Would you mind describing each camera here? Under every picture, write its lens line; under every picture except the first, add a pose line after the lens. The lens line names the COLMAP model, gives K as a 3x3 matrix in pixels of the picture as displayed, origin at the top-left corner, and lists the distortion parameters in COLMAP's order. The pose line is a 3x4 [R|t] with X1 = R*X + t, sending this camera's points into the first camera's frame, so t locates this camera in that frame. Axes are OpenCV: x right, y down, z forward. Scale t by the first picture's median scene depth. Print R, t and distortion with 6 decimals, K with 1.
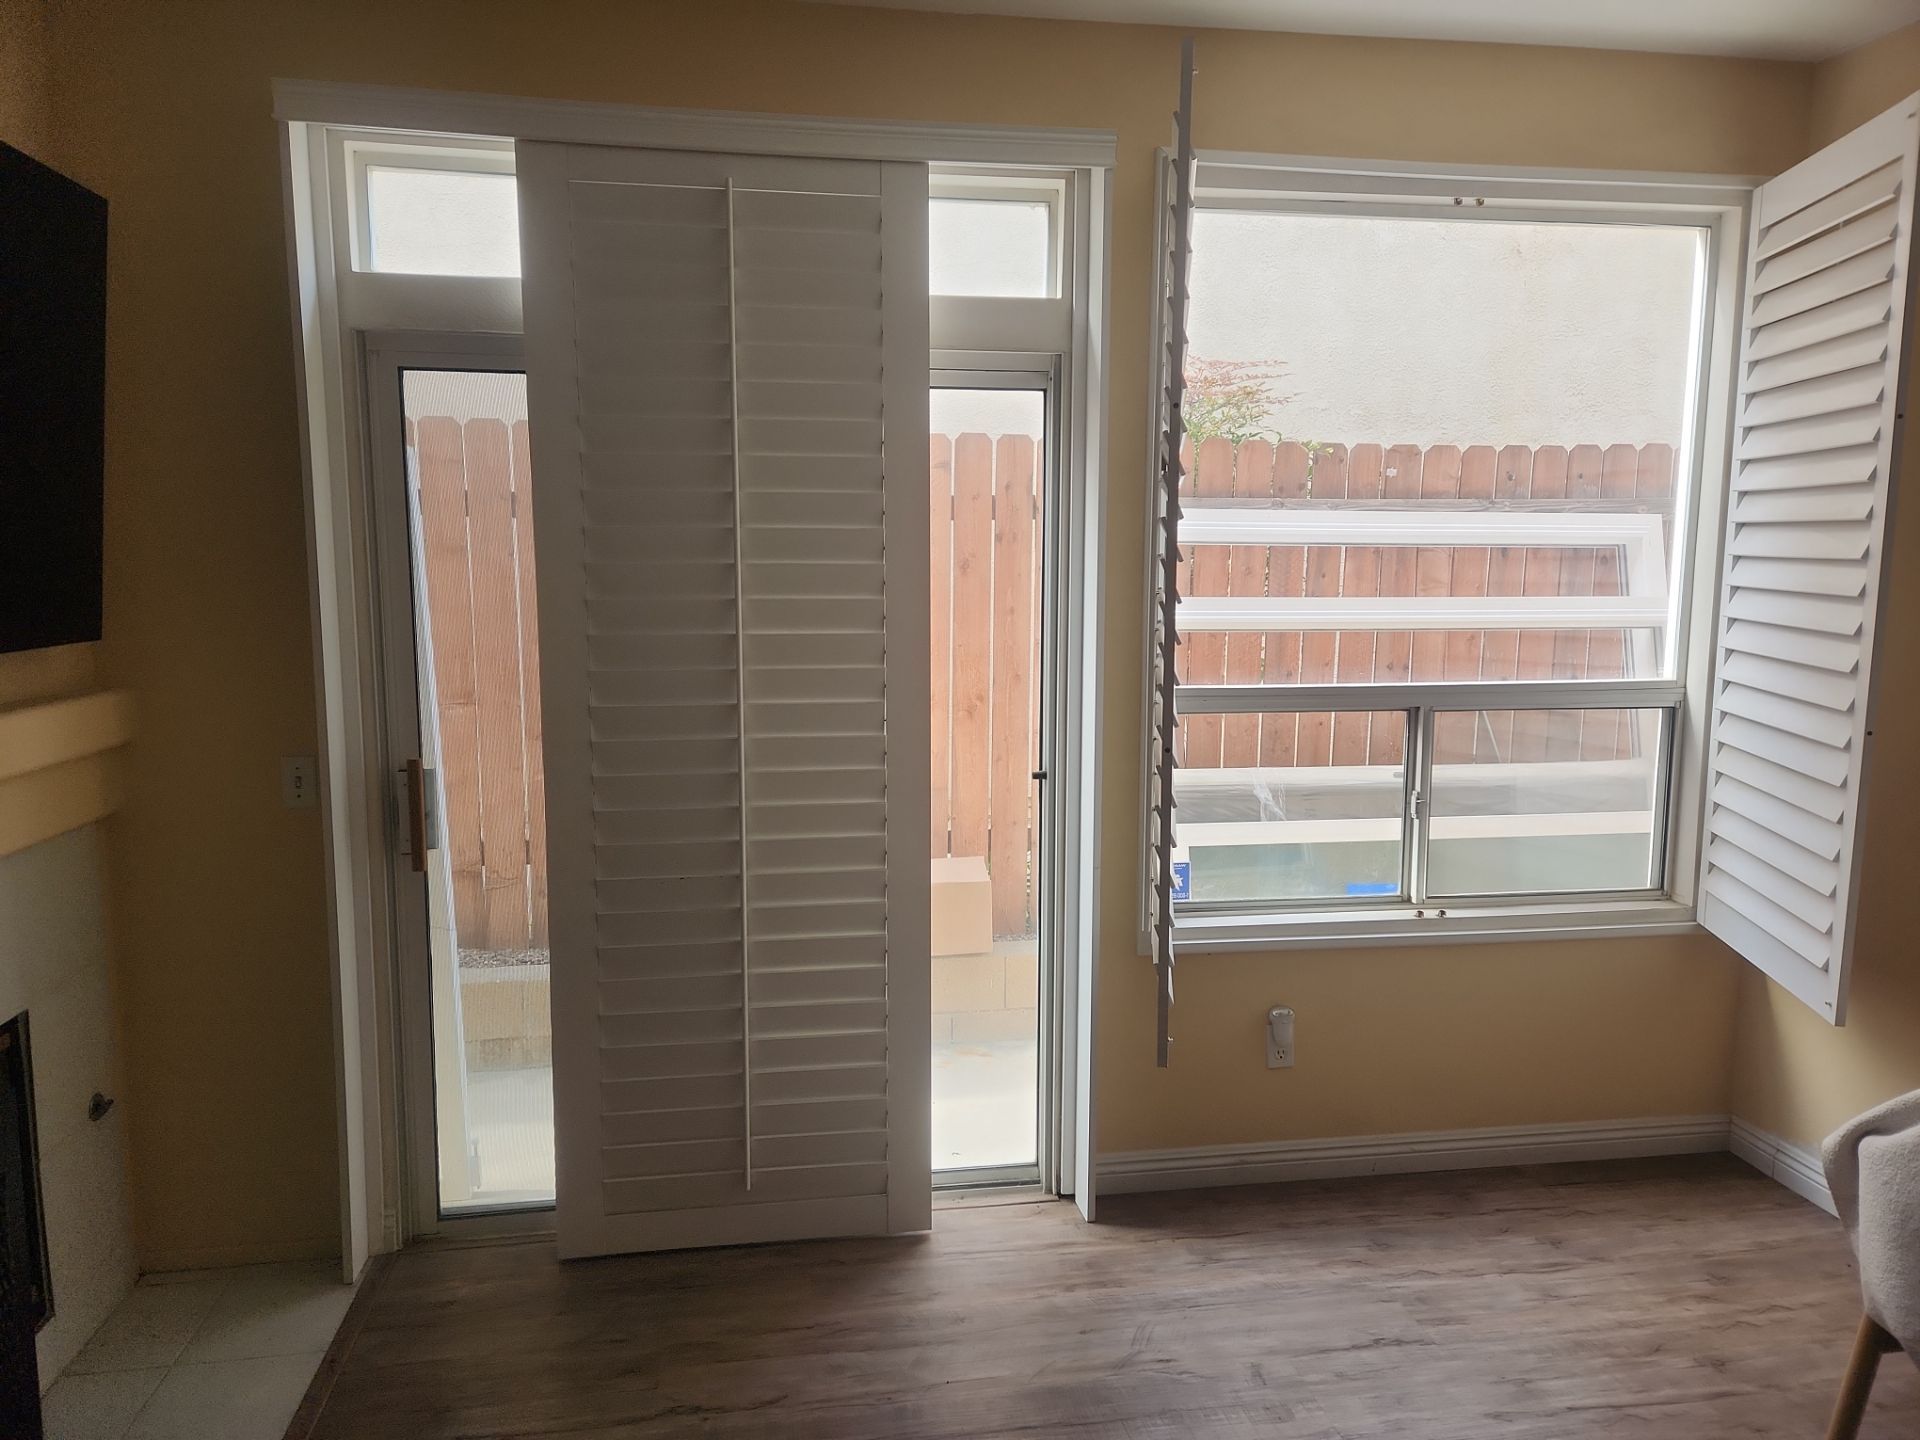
lens RADIAL K [[1294.0, 0, 951.9], [0, 1294.0, 714.6], [0, 0, 1]] dist [0.095075, -0.092783]
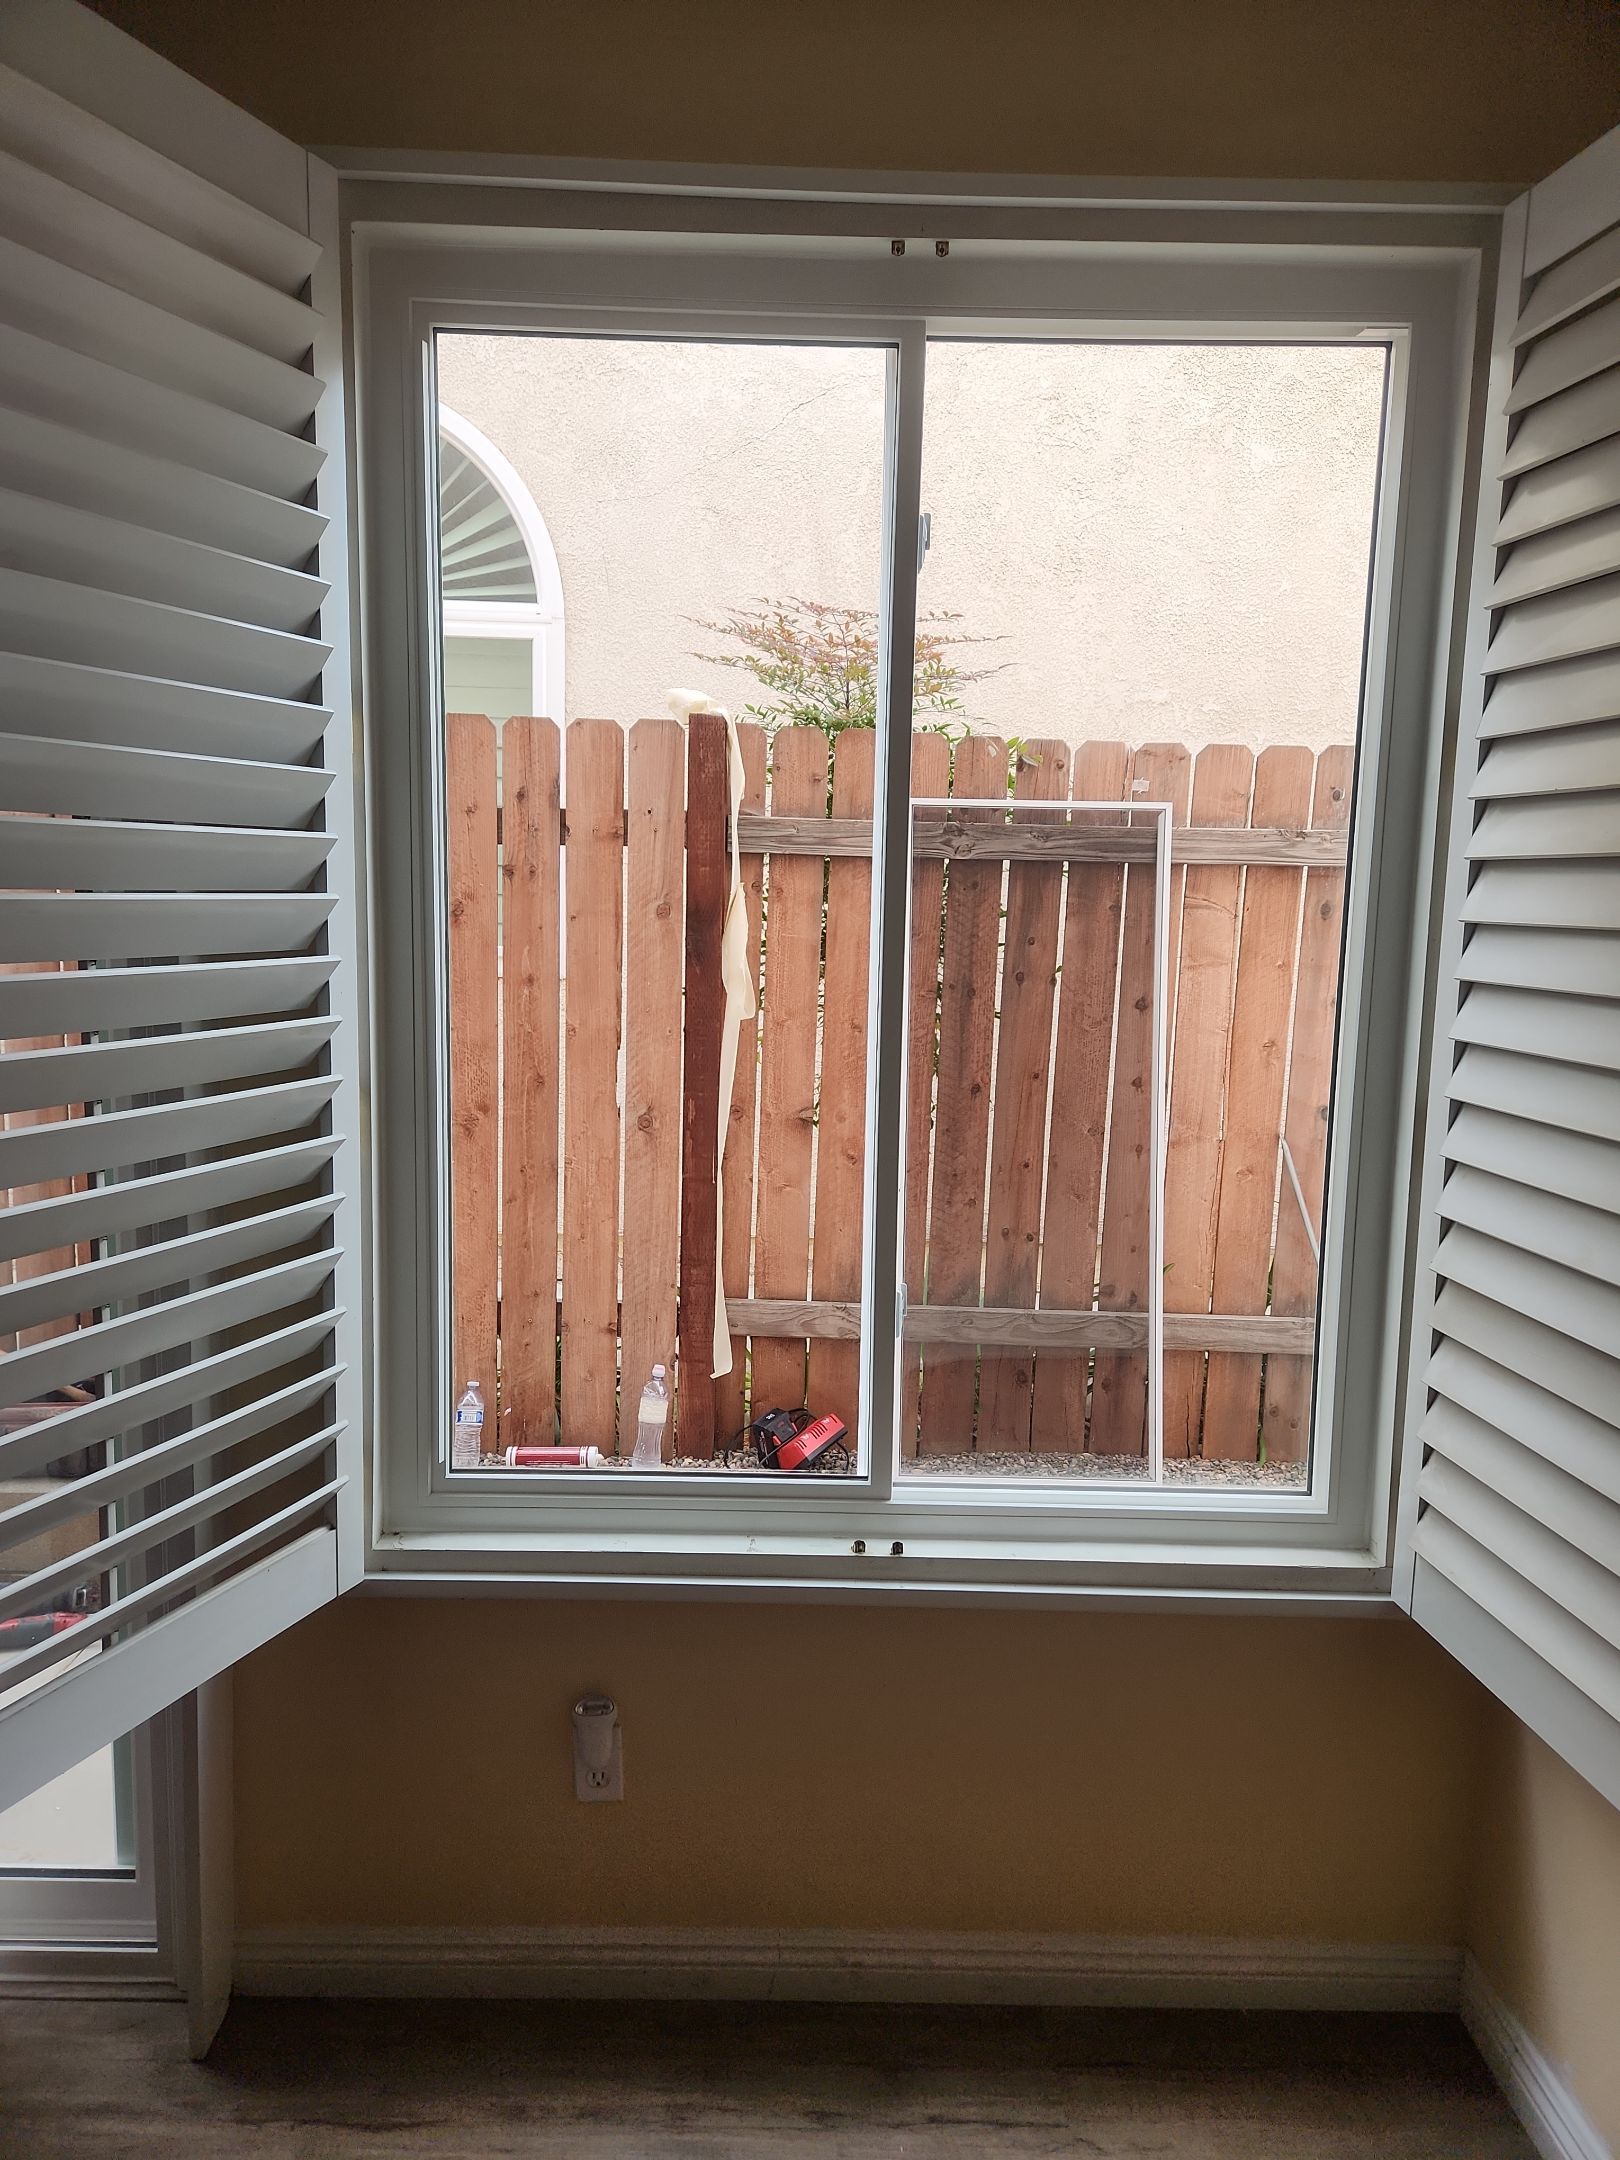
lens RADIAL K [[1469.5, 0, 802.4], [0, 1469.5, 1088.5], [0, 0, 1]] dist [0.076594, -0.066814]
pose [[0.988403, 0.040631, -0.146318, 0.467957], [-0.040578, 0.999171, 0.003352, -0.050536], [0.146333, 0.002625, 0.989232, 0.412754]]
